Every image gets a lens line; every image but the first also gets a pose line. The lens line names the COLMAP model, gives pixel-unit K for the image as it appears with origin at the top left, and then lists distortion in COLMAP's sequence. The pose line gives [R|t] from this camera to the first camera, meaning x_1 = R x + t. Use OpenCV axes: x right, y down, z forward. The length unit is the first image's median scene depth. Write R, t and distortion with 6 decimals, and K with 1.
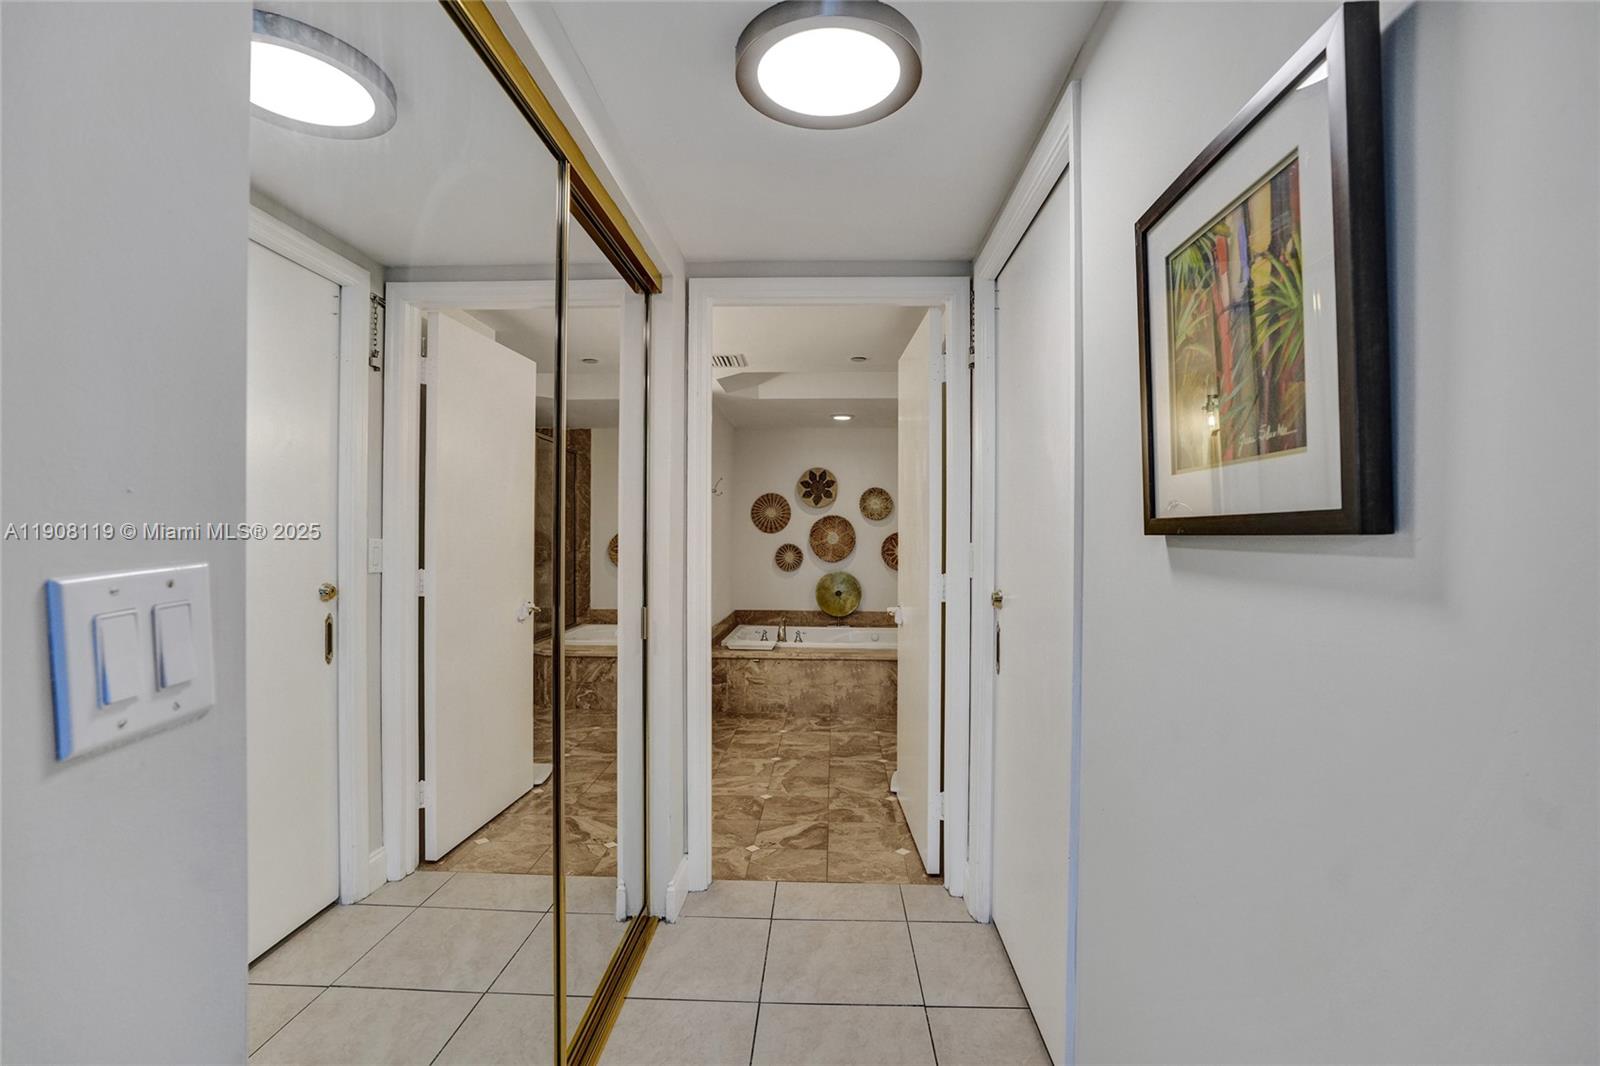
lens RADIAL K [[762.4, 0, 793.9], [0, 762.4, 531.8], [0, 0, 1]] dist [-0.048062, 0.020359]
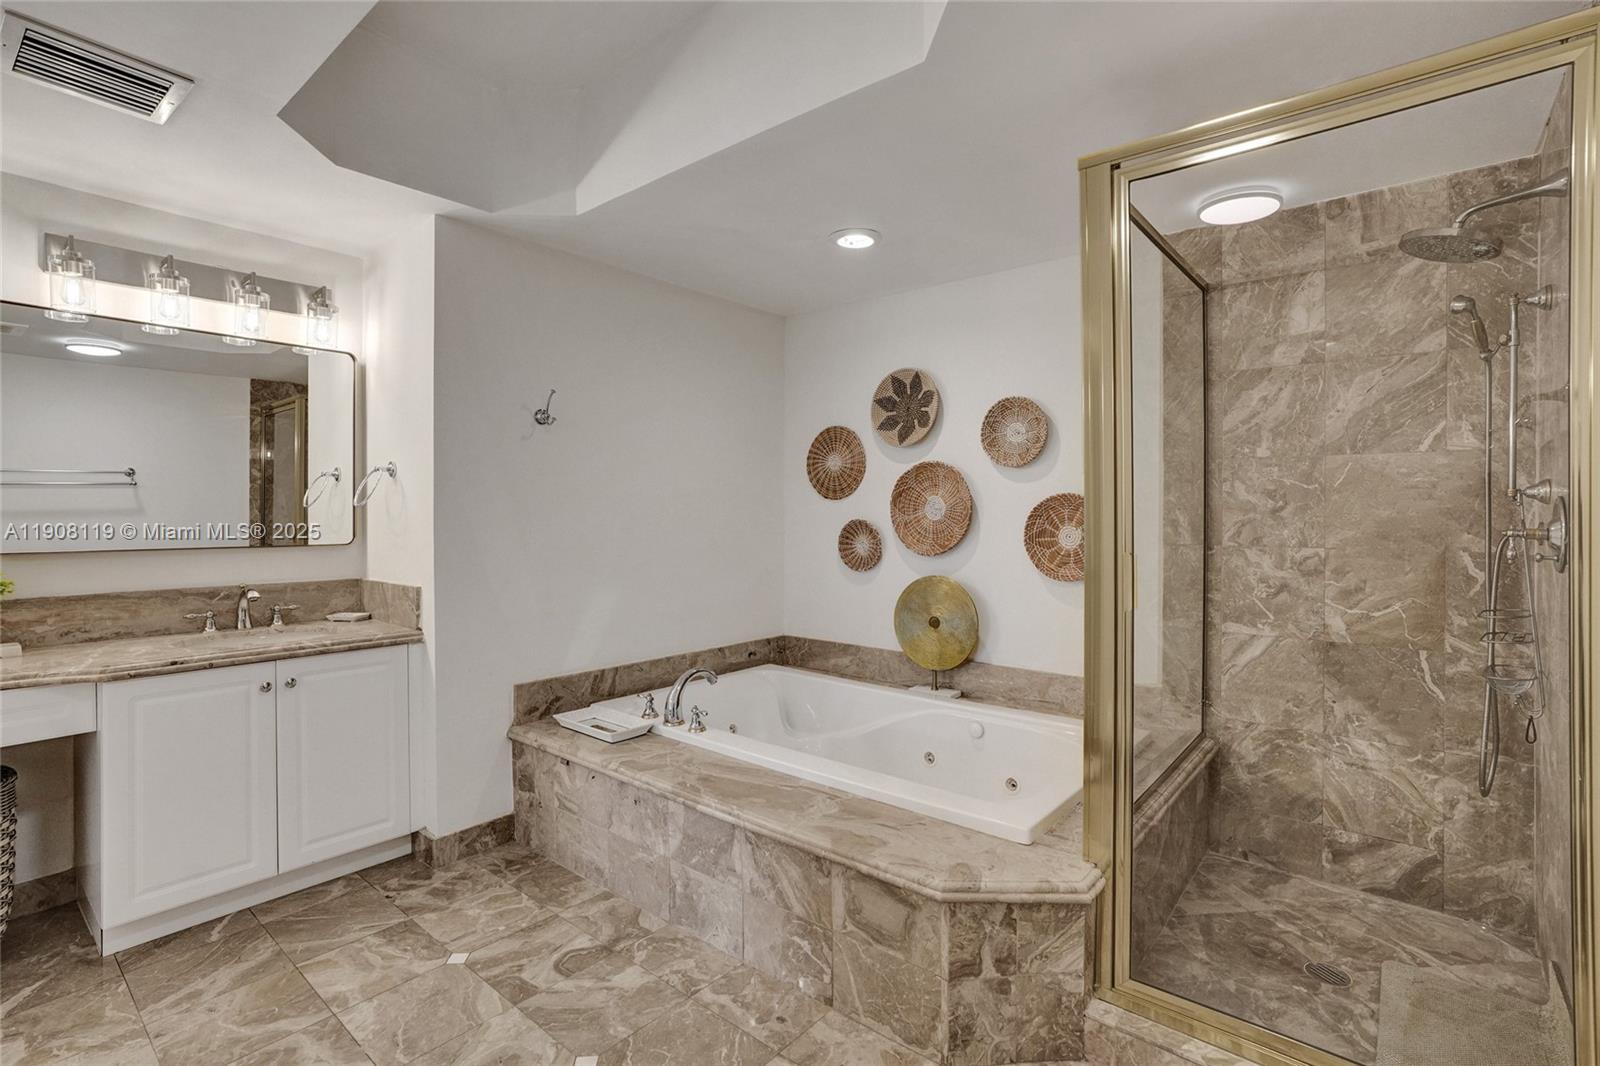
lens RADIAL K [[762.4, 0, 805.6], [0, 762.4, 499.5], [0, 0, 1]] dist [-0.048062, 0.020359]
pose [[0.794784, -0.013875, -0.606734, 0.284006], [0.007266, 0.999885, -0.013348, 0.008832], [0.606849, 0.006200, 0.794793, 0.560745]]
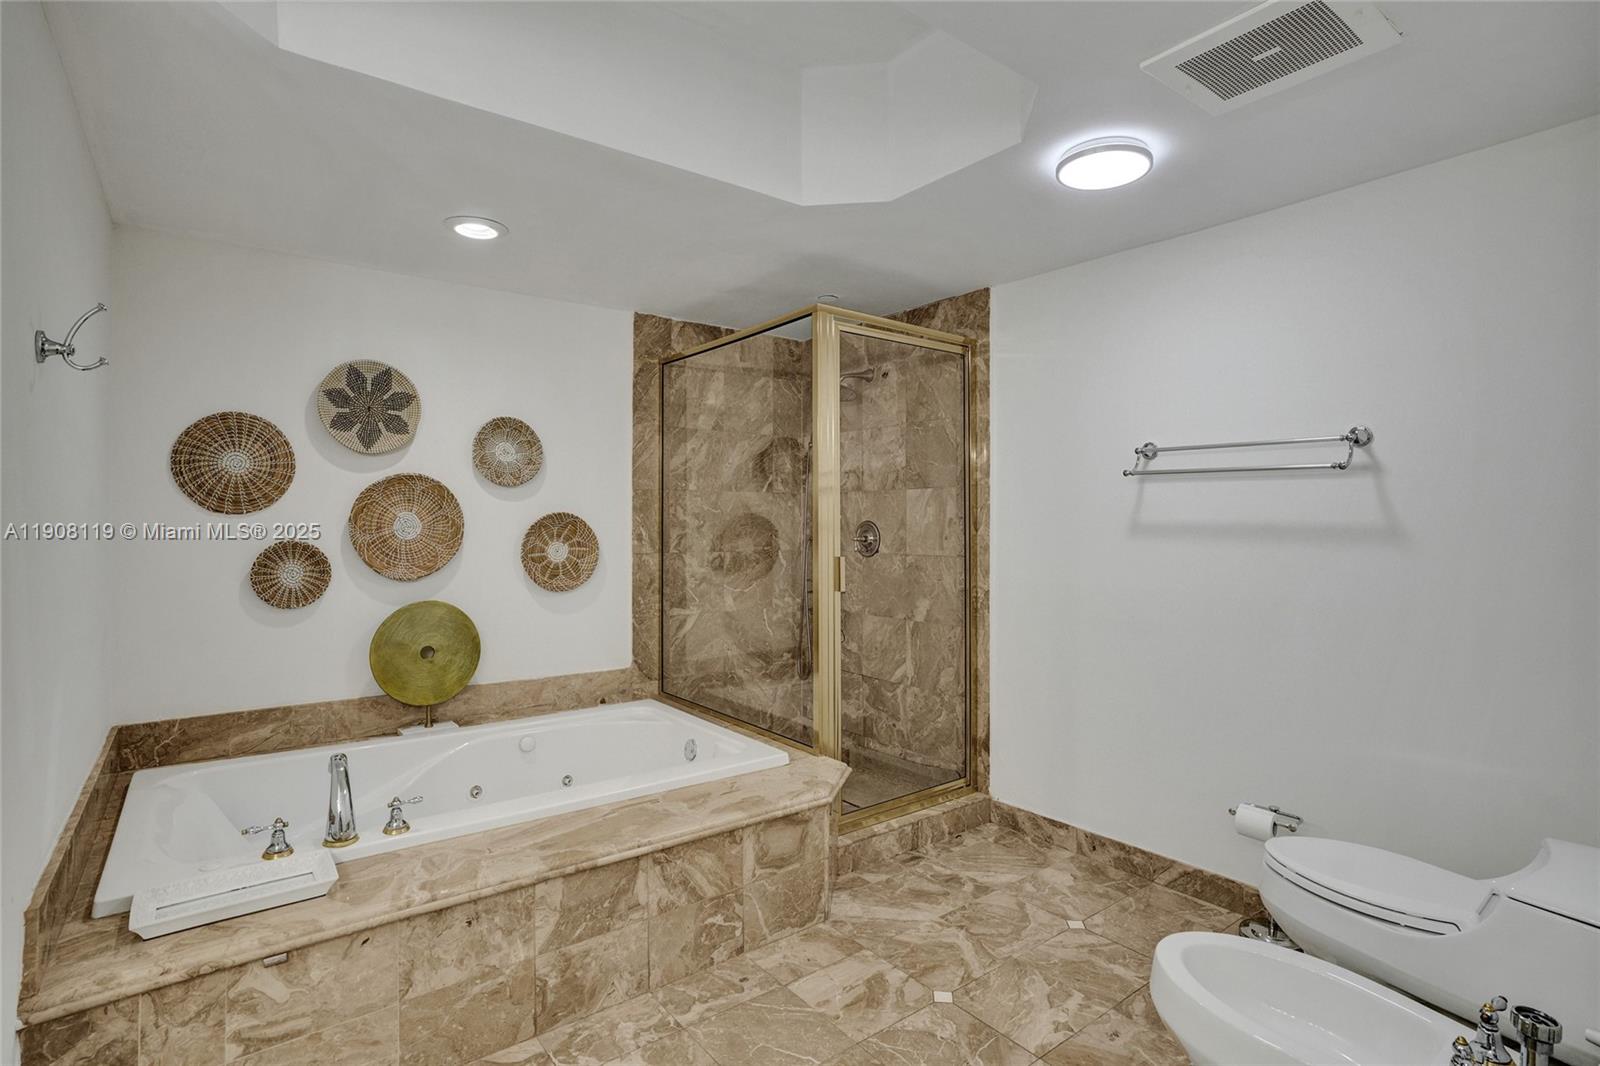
lens RADIAL K [[792.3, 0, 800.7], [0, 792.3, 511.0], [0, 0, 1]] dist [-0.040174, 0.014375]
pose [[0.761020, 0.002972, 0.648722, -0.069469], [0.001661, 0.999977, -0.006530, 0.003119], [-0.648727, 0.006047, 0.760997, 0.512625]]
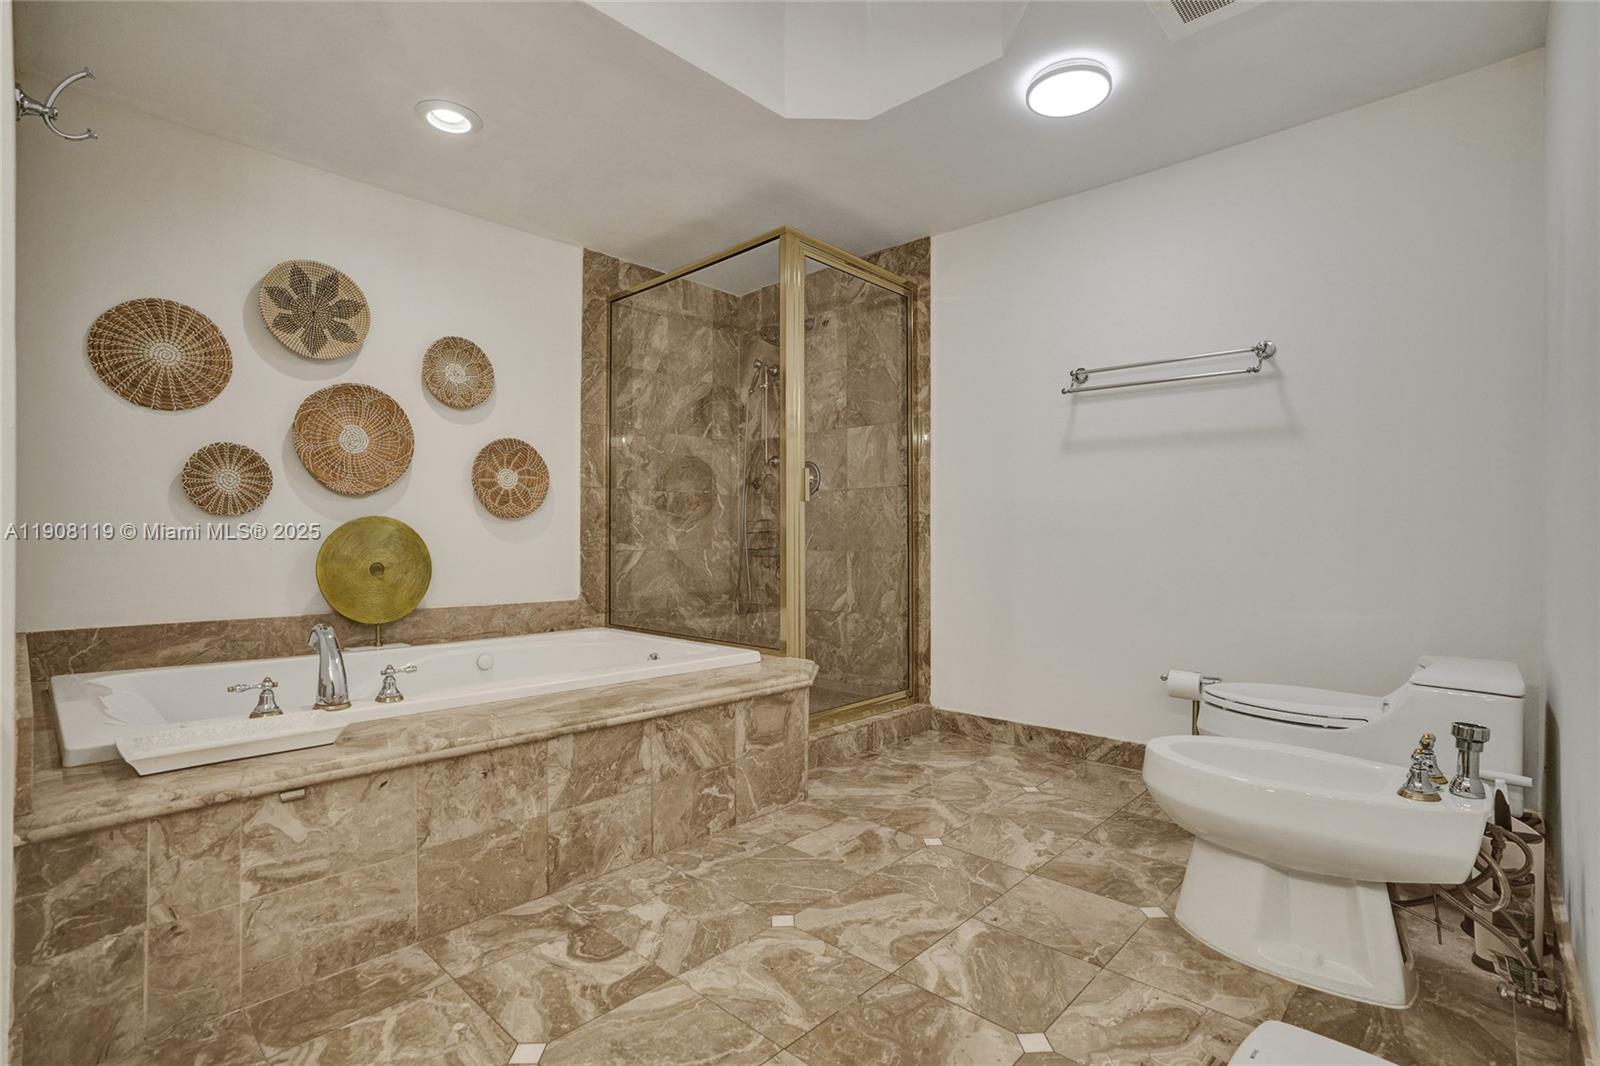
lens RADIAL K [[762.4, 0, 806.2], [0, 762.4, 527.5], [0, 0, 1]] dist [-0.048062, 0.020359]
pose [[0.641731, 0.005932, 0.766906, -0.105981], [0.000971, 0.999963, -0.008547, 0.060920], [-0.766929, 0.006229, 0.641702, 0.545596]]
